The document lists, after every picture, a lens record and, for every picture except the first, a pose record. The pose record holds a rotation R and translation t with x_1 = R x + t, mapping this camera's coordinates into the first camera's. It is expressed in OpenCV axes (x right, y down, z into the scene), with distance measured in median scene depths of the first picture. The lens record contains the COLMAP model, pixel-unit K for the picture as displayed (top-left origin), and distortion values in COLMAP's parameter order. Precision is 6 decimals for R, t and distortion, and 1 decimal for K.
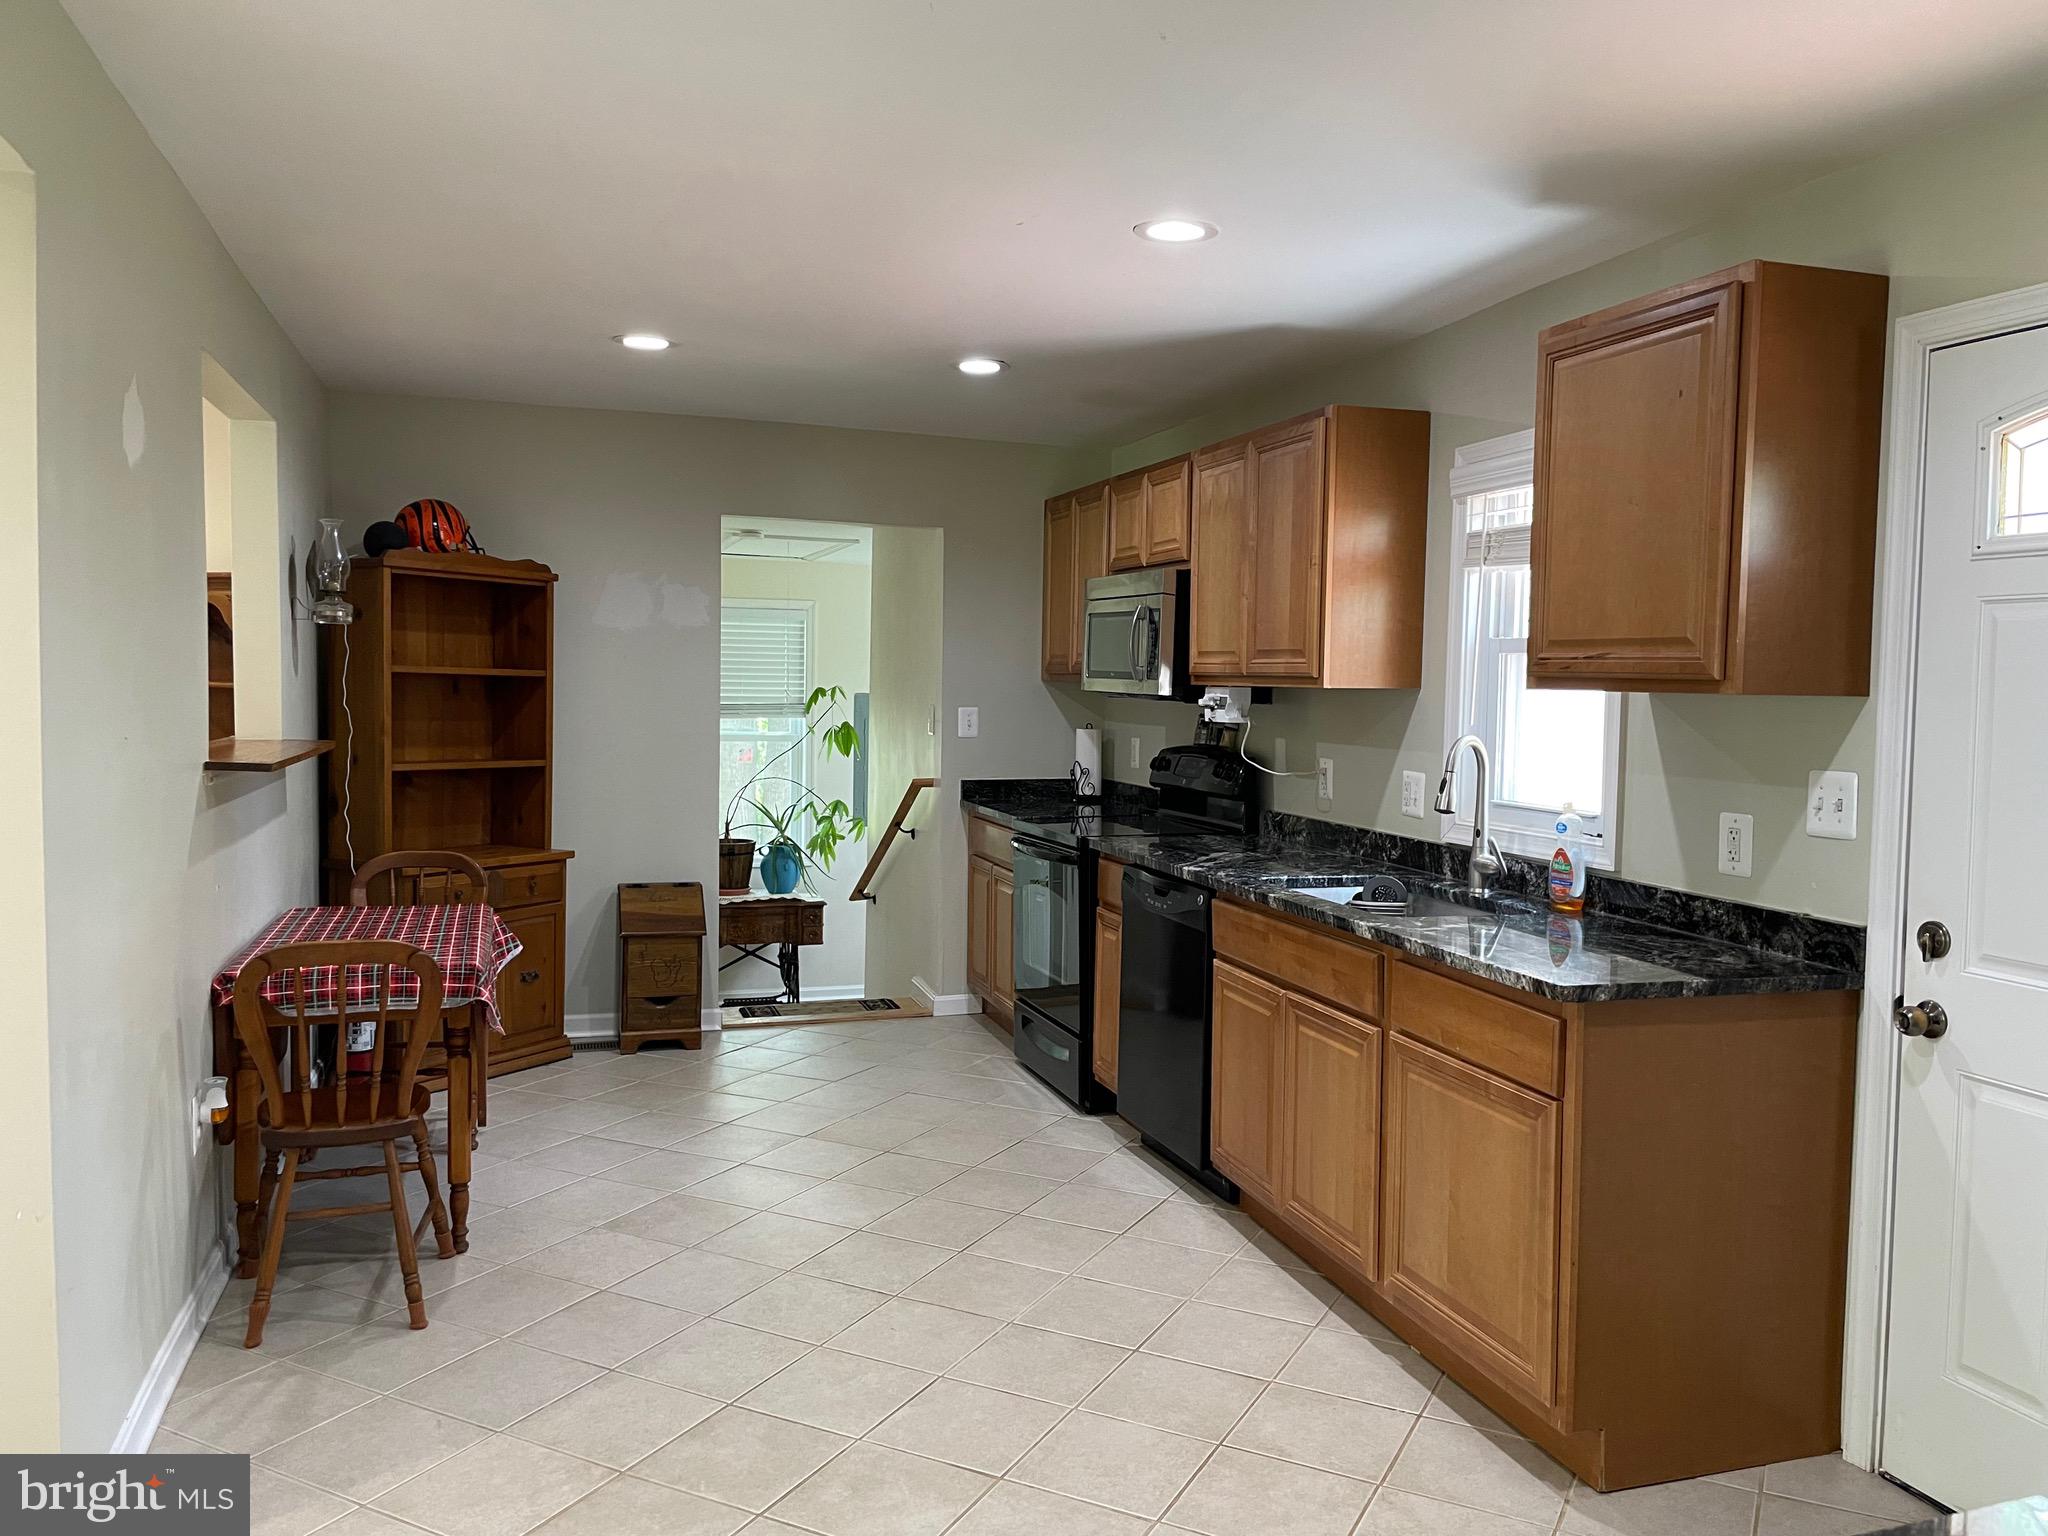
lens RADIAL K [[1541.0, 0, 1045.7], [0, 1541.0, 764.9], [0, 0, 1]] dist [0.056227, -0.063616]
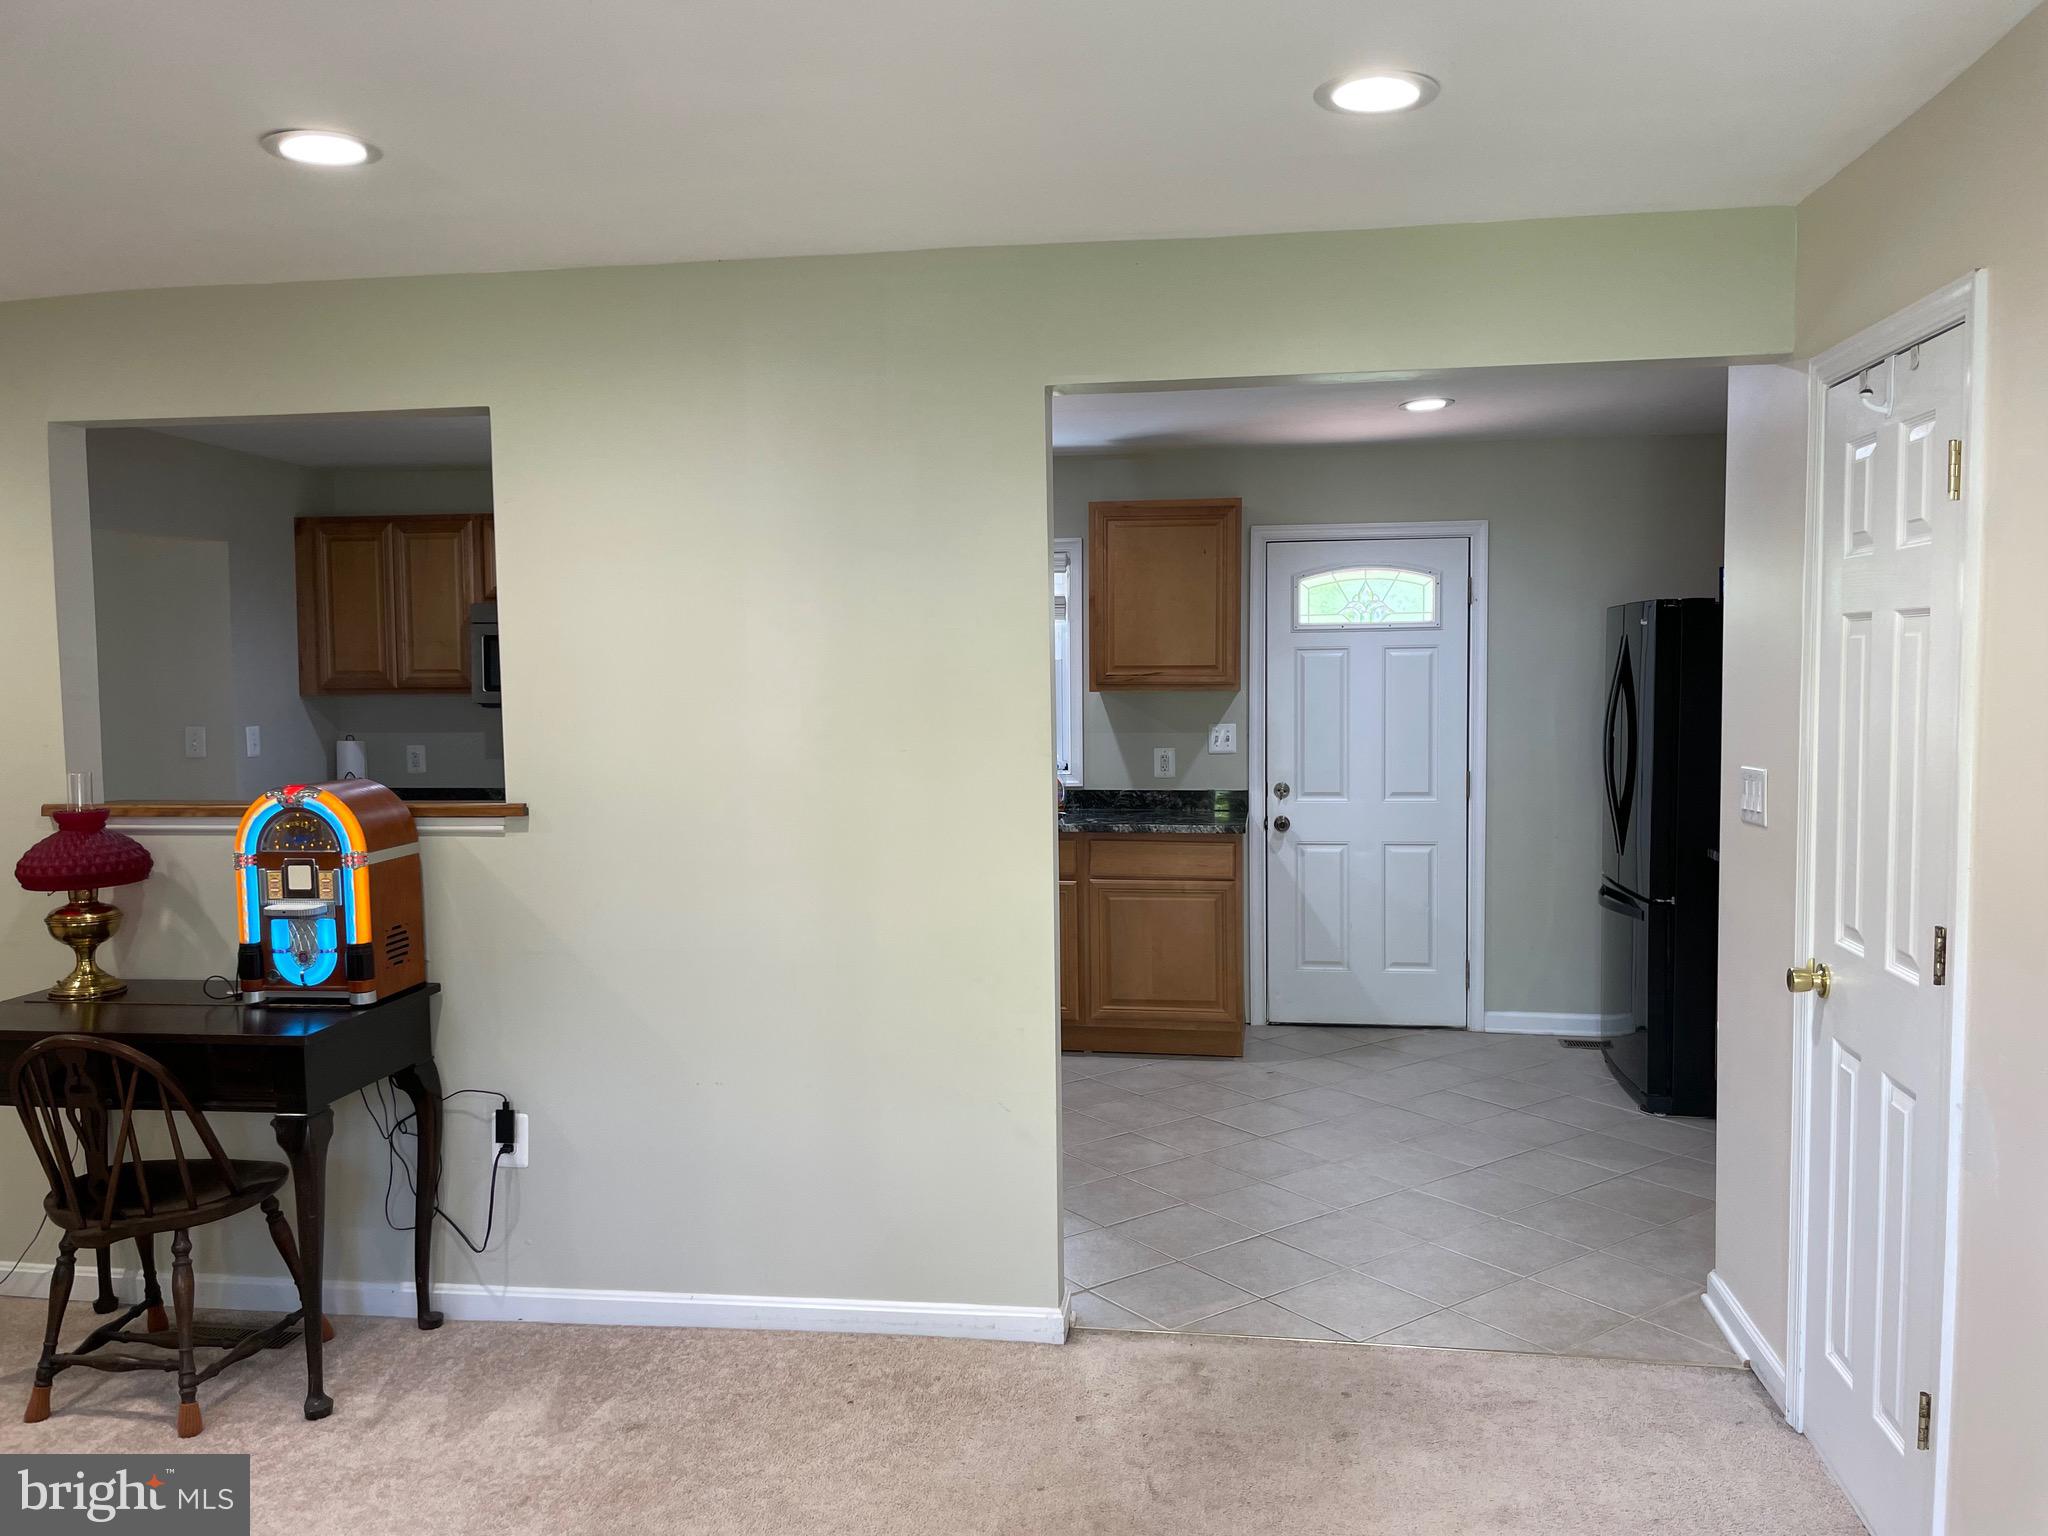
lens RADIAL K [[1541.0, 0, 1038.4], [0, 1541.0, 761.3], [0, 0, 1]] dist [0.056227, -0.063616]
pose [[0.456847, -0.083487, 0.885619, -1.127685], [0.067308, 0.995976, 0.059170, -0.064881], [-0.886995, 0.032578, 0.460628, 0.160670]]
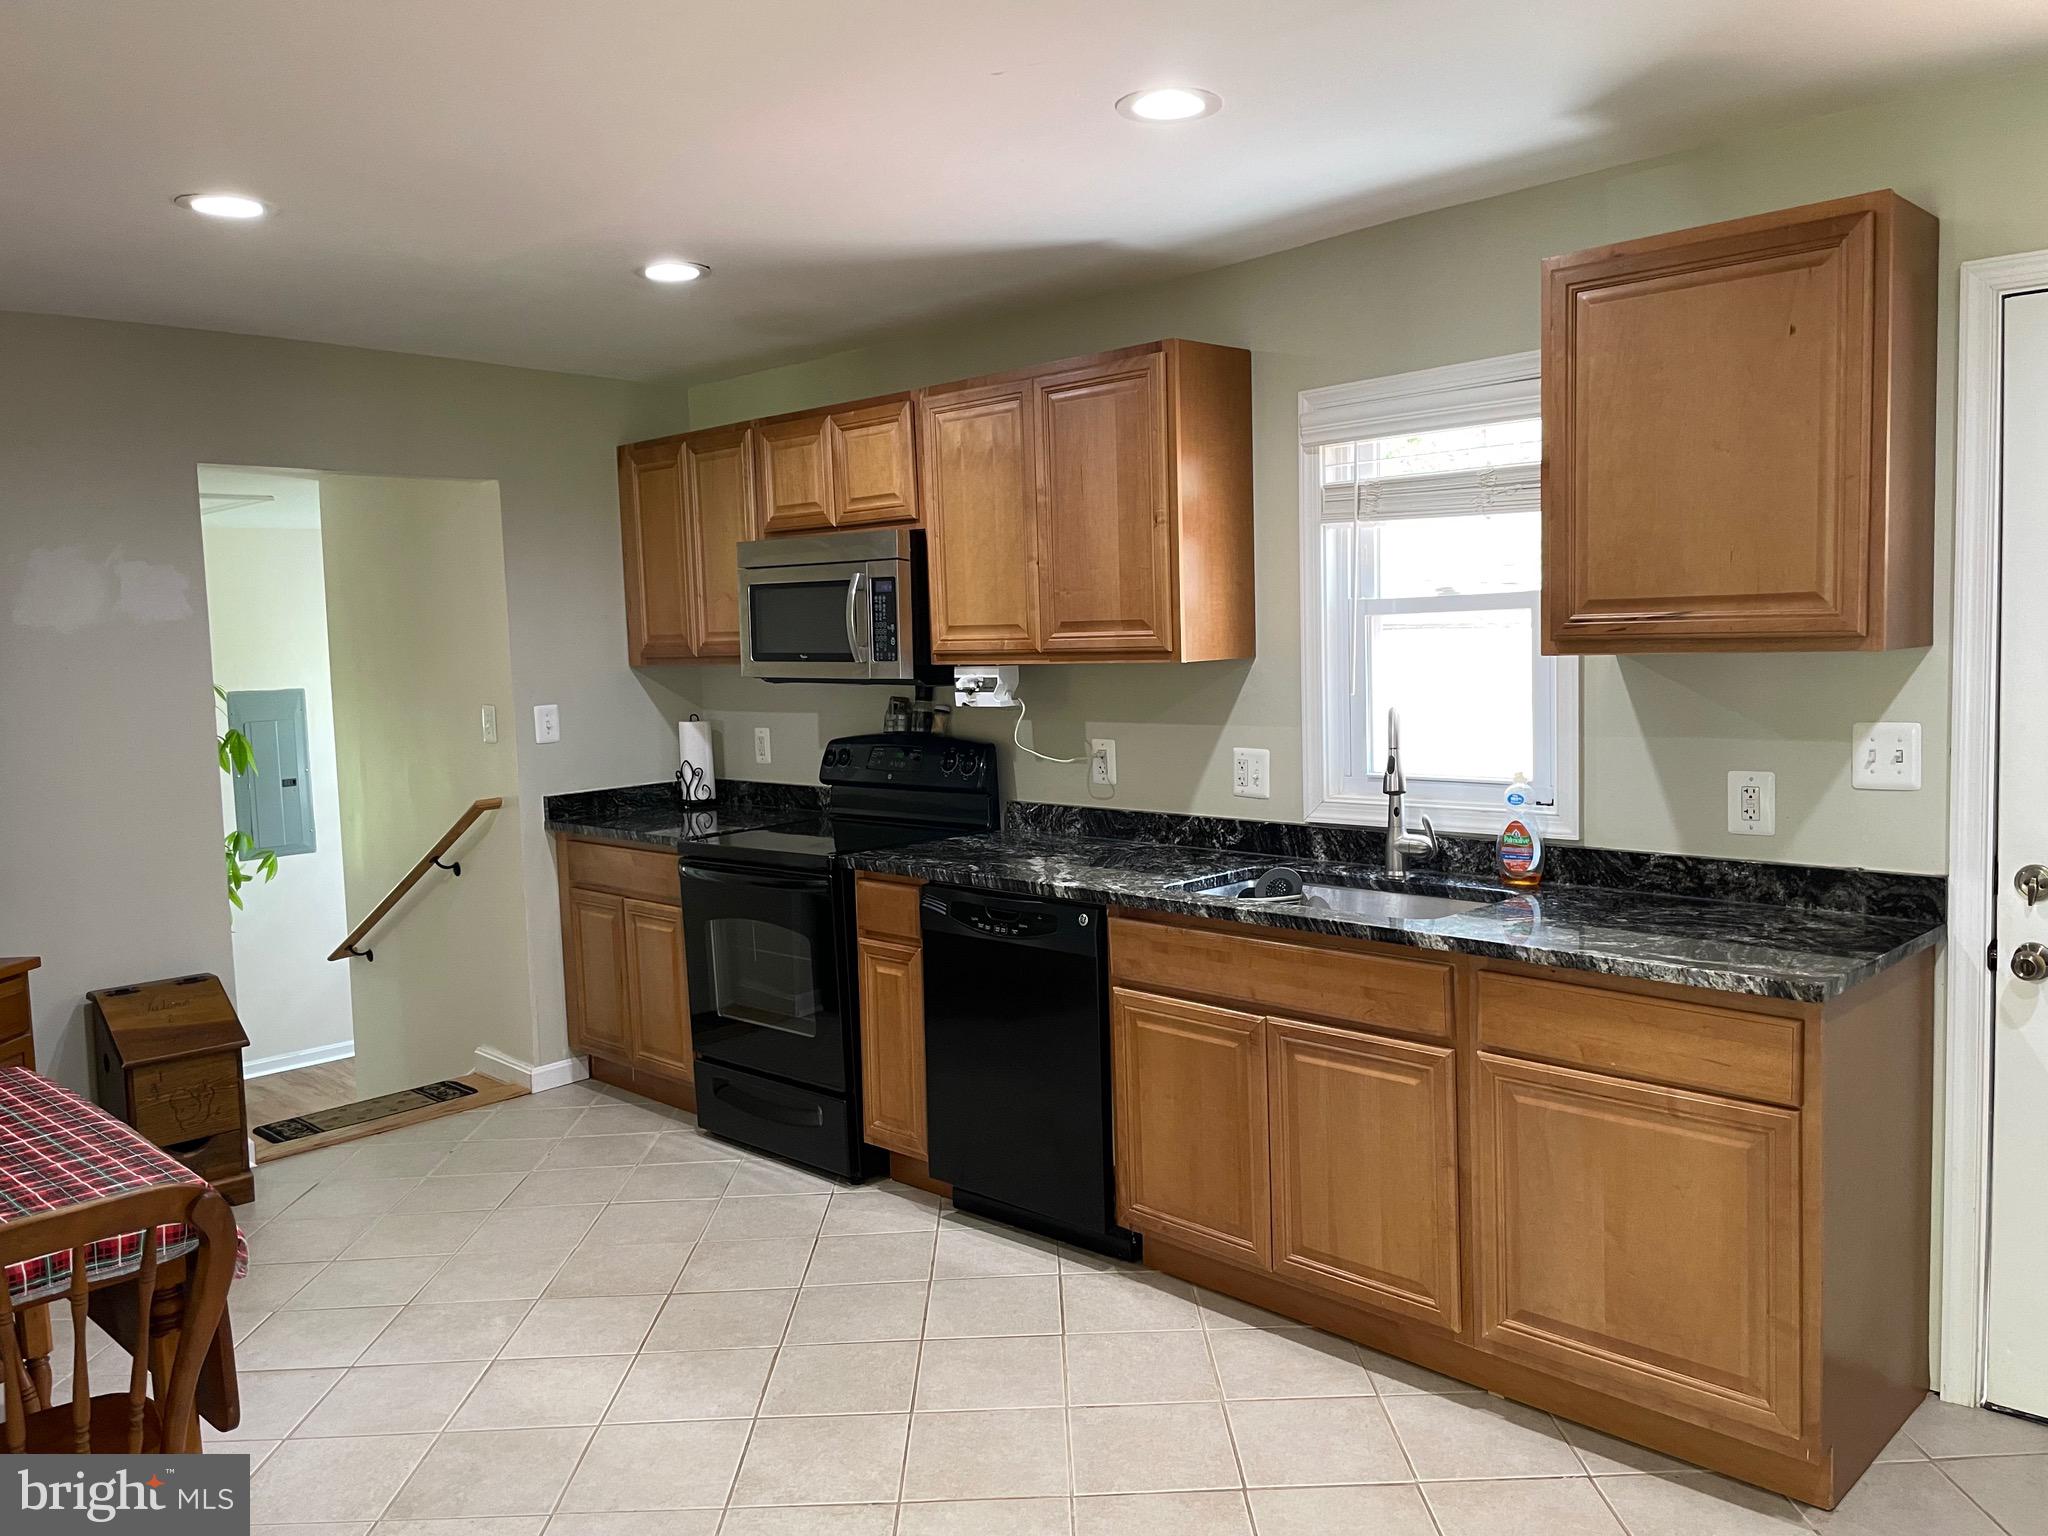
lens RADIAL K [[1541.0, 0, 1028.5], [0, 1541.0, 767.8], [0, 0, 1]] dist [0.056227, -0.063616]
pose [[0.886594, -0.086444, 0.454399, -0.311012], [0.073118, 0.996222, 0.046855, -0.038717], [-0.456733, -0.008316, 0.889565, 0.265407]]
